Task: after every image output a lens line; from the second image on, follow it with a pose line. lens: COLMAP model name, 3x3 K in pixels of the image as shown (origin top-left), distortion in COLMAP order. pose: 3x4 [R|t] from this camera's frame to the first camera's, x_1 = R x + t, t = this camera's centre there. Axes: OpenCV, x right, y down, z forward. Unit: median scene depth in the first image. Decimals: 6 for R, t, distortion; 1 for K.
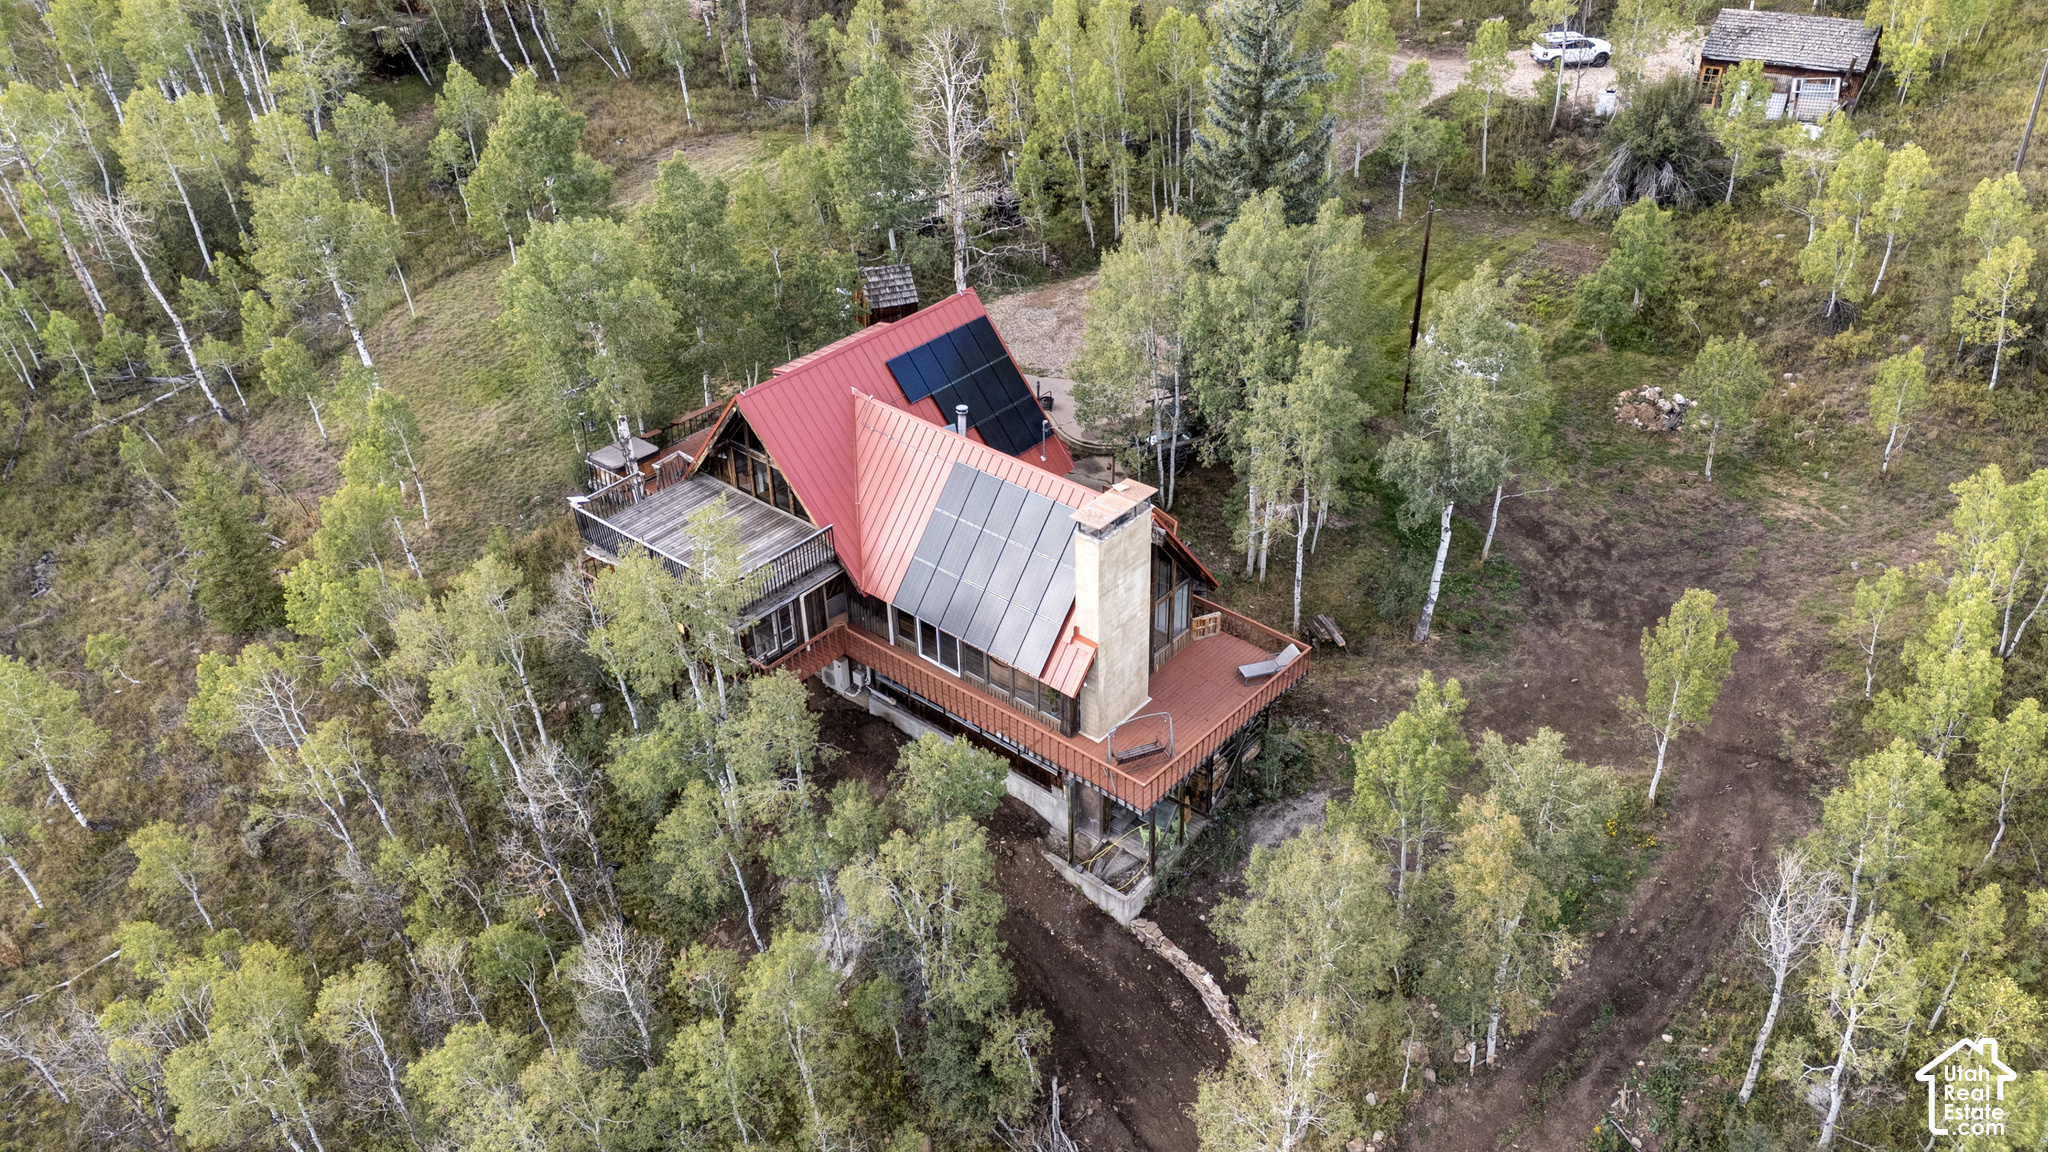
lens RADIAL K [[1501.5, 0, 1024.0], [0, 1501.5, 576.0], [0, 0, 1]] dist [0.069322, -0.062360]
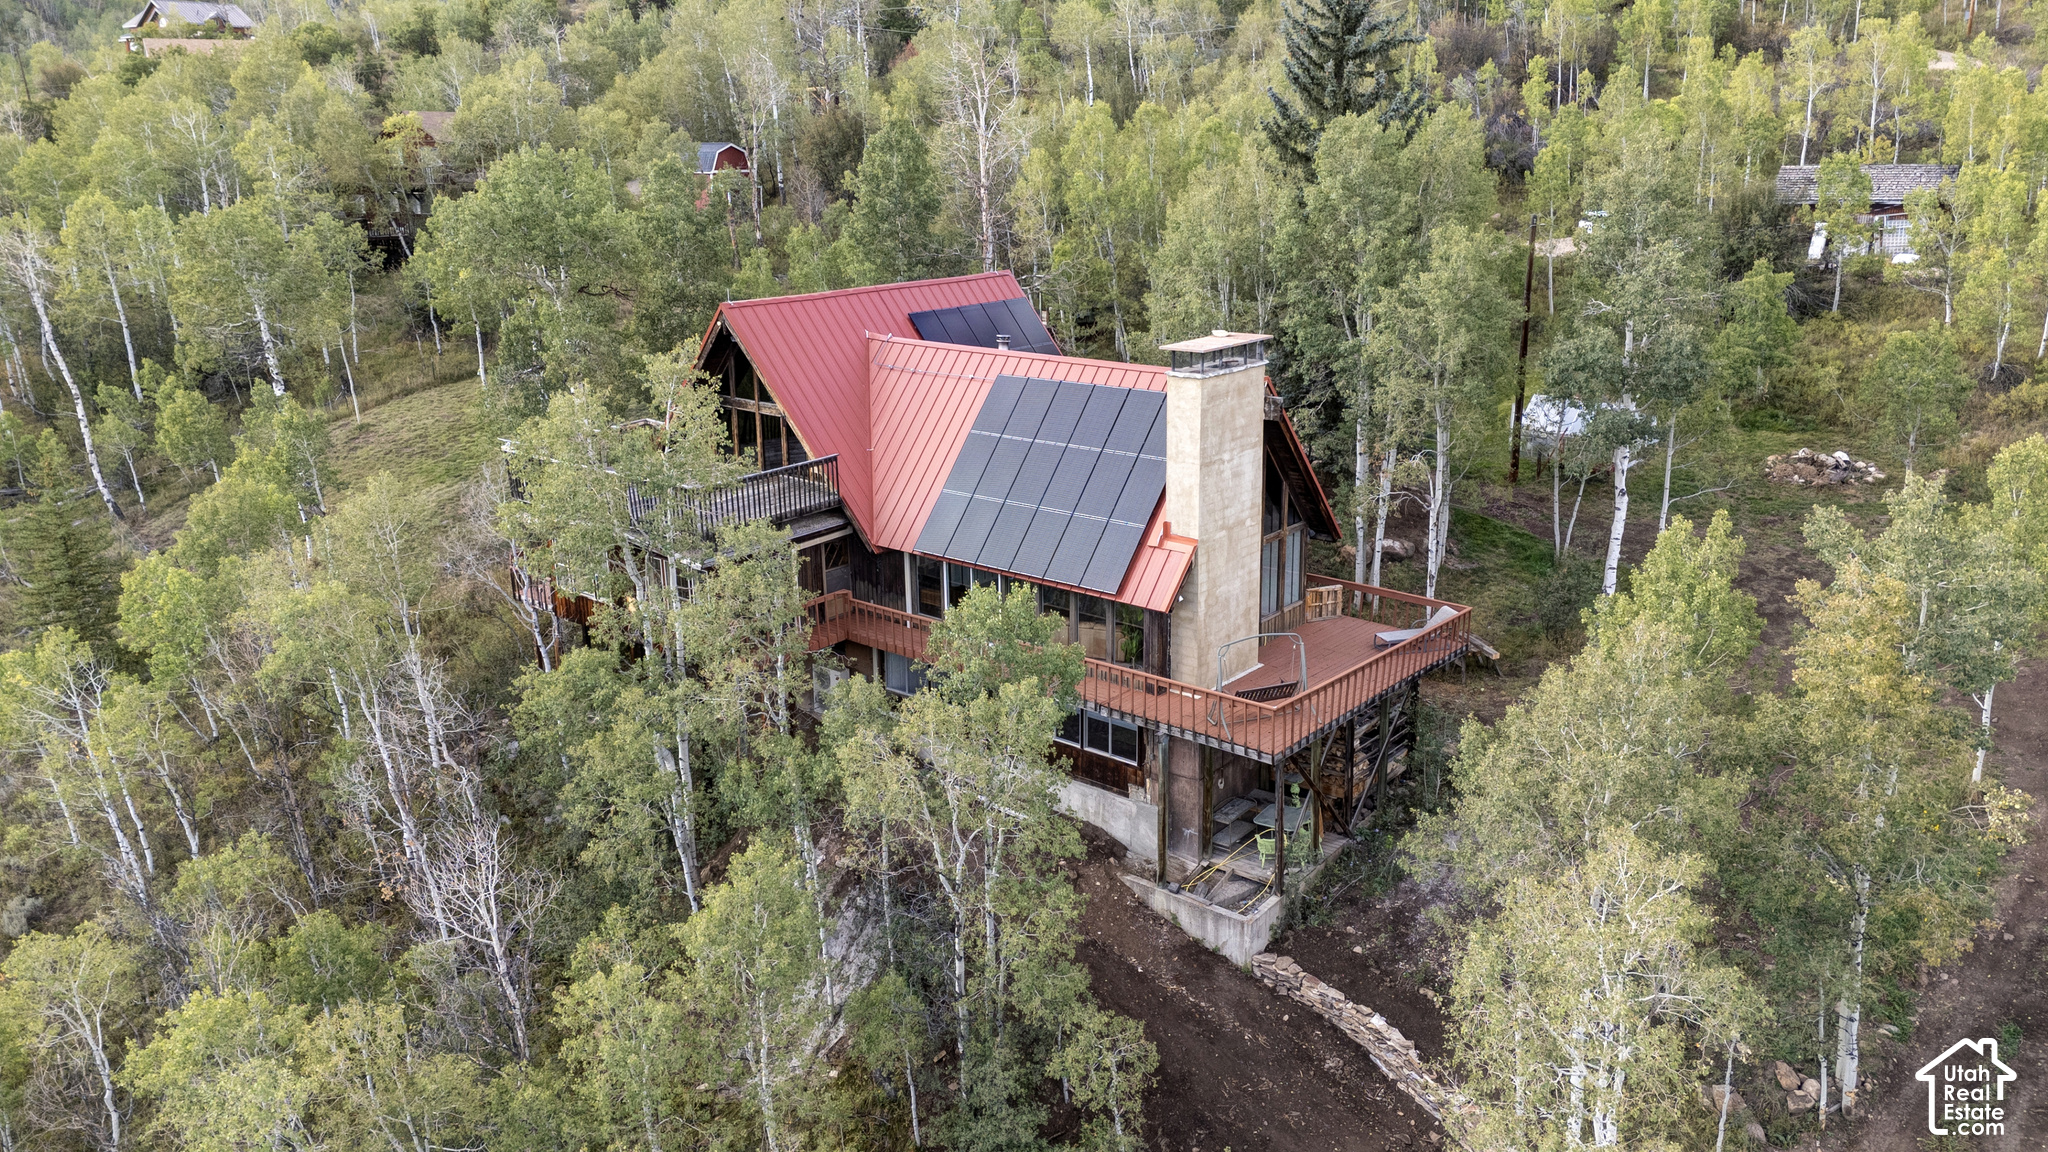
lens RADIAL K [[1501.5, 0, 1024.0], [0, 1501.5, 576.0], [0, 0, 1]] dist [0.069322, -0.062360]
pose [[0.999970, 0.002200, 0.007421, -0.037664], [0.000055, 0.956703, -0.291067, 0.253978], [-0.007740, 0.291059, 0.956674, 0.281066]]
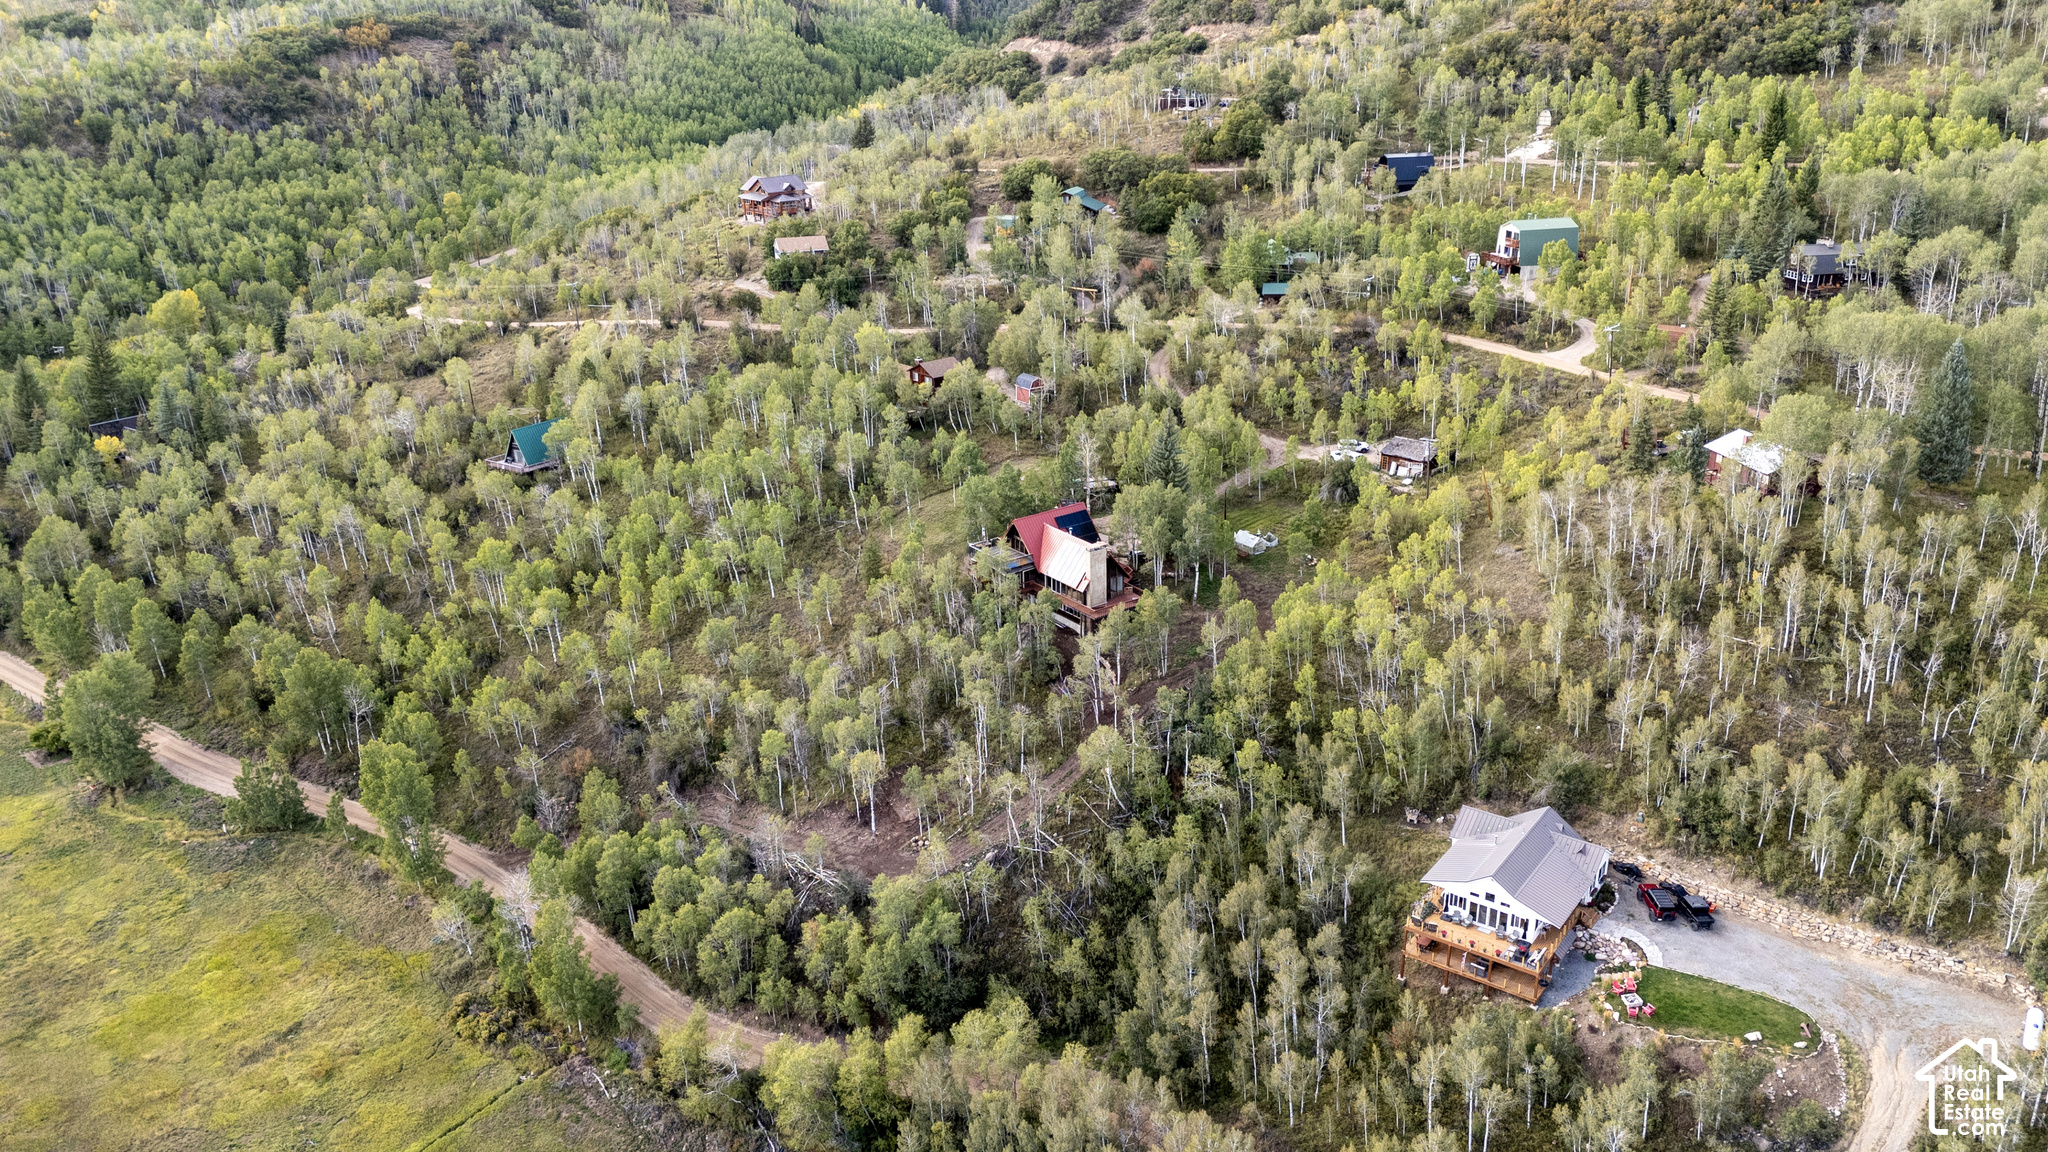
lens RADIAL K [[1501.5, 0, 1024.0], [0, 1501.5, 576.0], [0, 0, 1]] dist [0.069322, -0.062360]
pose [[0.973943, 0.082516, -0.211247, 0.681914], [-0.124901, 0.972632, -0.195923, 0.794332], [0.189299, 0.217203, 0.957595, -2.738869]]
